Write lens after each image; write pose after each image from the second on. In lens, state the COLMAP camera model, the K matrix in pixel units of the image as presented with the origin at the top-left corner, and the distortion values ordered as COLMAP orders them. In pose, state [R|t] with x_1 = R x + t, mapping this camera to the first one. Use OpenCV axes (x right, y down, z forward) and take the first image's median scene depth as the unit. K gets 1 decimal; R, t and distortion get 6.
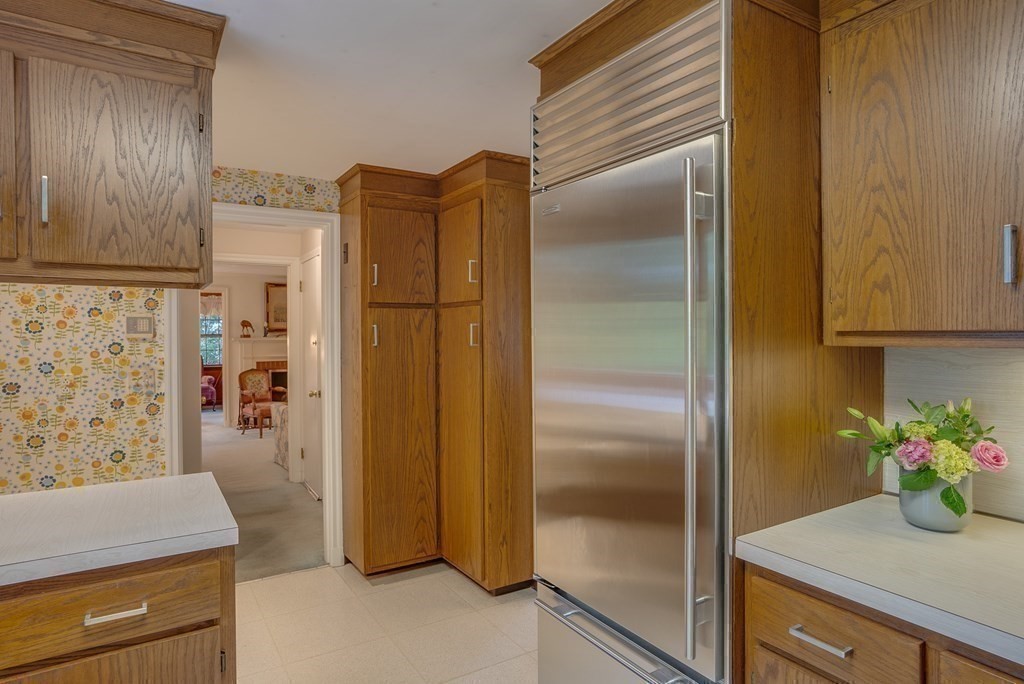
lens RADIAL K [[595.2, 0, 512.5], [0, 595.2, 337.8], [0, 0, 1]] dist [-0.000539, 0.000074]
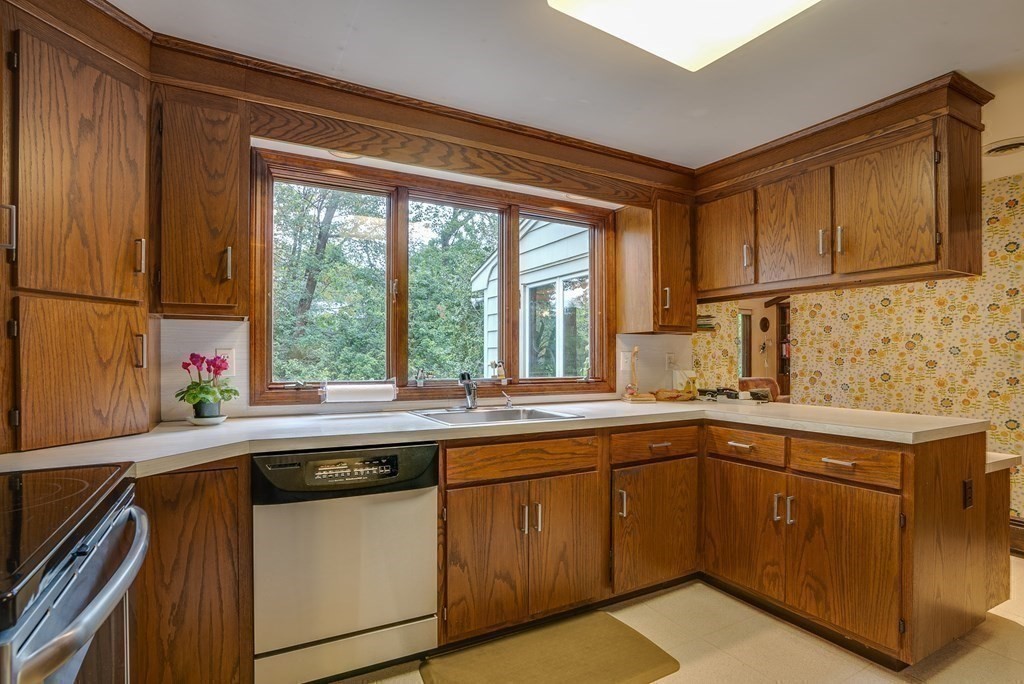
lens RADIAL K [[517.2, 0, 510.4], [0, 517.2, 347.4], [0, 0, 1]] dist [-0.013653, 0.000262]
pose [[-0.056028, -0.017499, -0.998276, 0.462687], [-0.008969, 0.999815, -0.017023, 0.074255], [0.998389, 0.007999, -0.056175, 0.042700]]
